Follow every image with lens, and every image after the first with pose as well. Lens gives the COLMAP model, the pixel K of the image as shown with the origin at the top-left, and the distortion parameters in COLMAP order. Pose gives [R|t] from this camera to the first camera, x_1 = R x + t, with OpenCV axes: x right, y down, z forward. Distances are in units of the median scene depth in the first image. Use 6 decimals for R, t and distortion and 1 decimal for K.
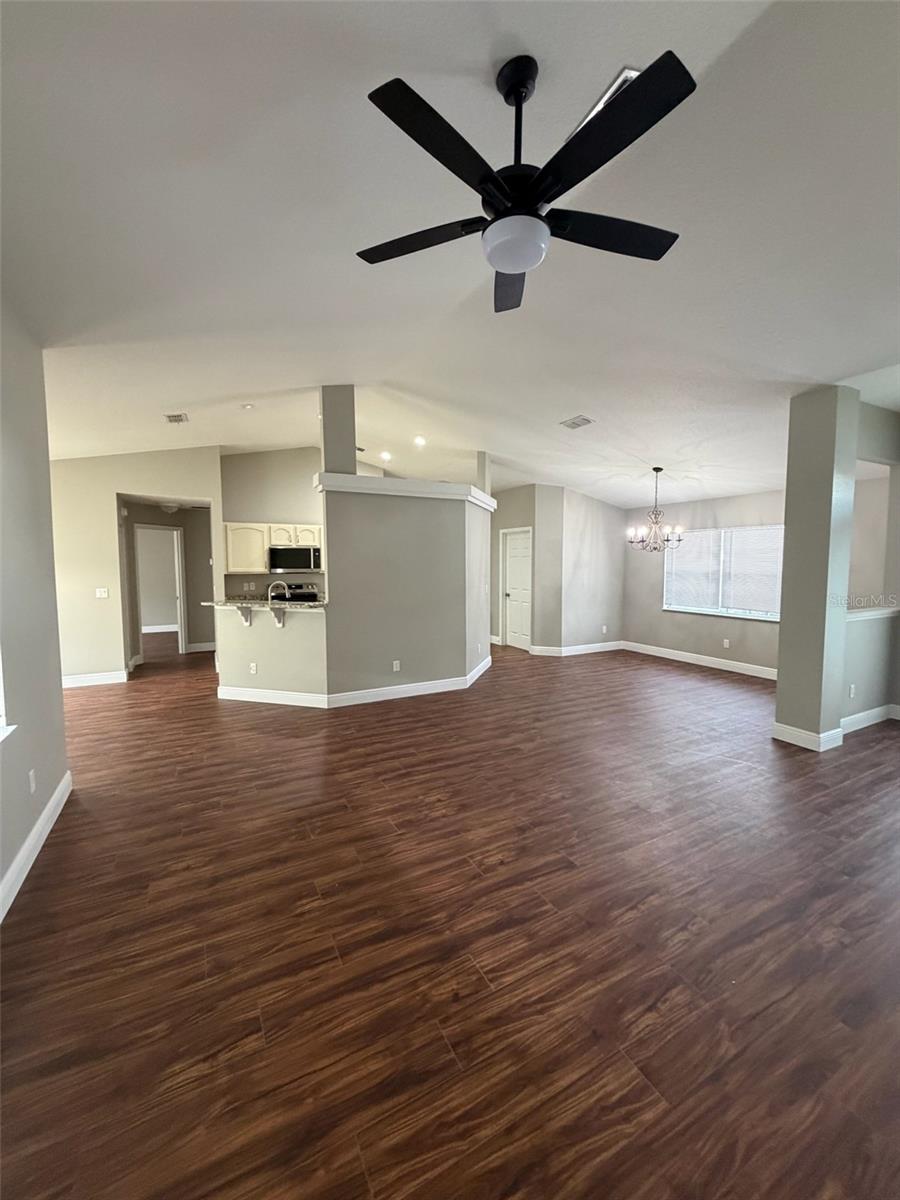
lens RADIAL K [[474.3, 0, 446.8], [0, 474.3, 598.5], [0, 0, 1]] dist [0.002664, 0.000217]
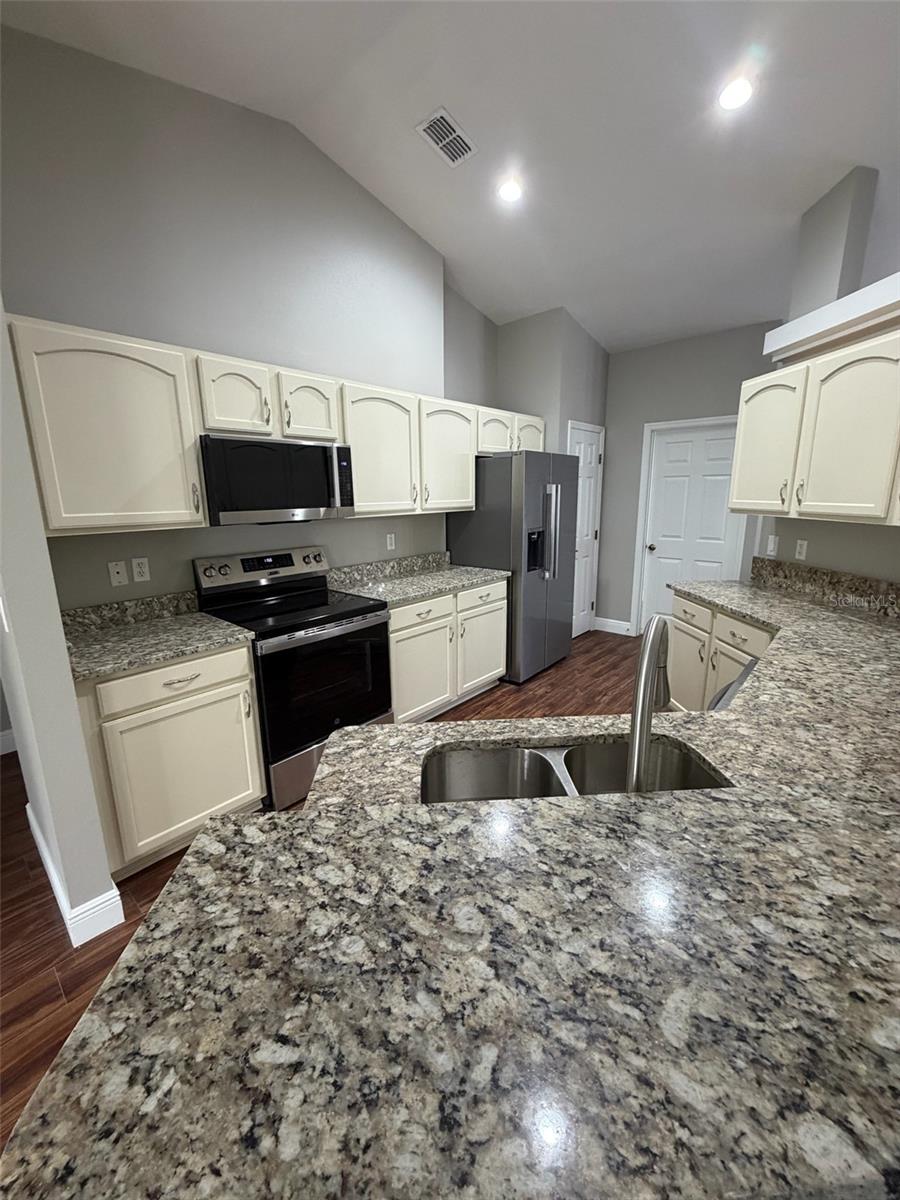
lens RADIAL K [[474.3, 0, 449.5], [0, 474.3, 597.8], [0, 0, 1]] dist [0.002664, 0.000217]
pose [[0.936498, -0.085539, 0.340080, -0.330817], [0.038080, 0.988865, 0.143863, -0.044761], [-0.348599, -0.121777, 0.929327, 0.647184]]
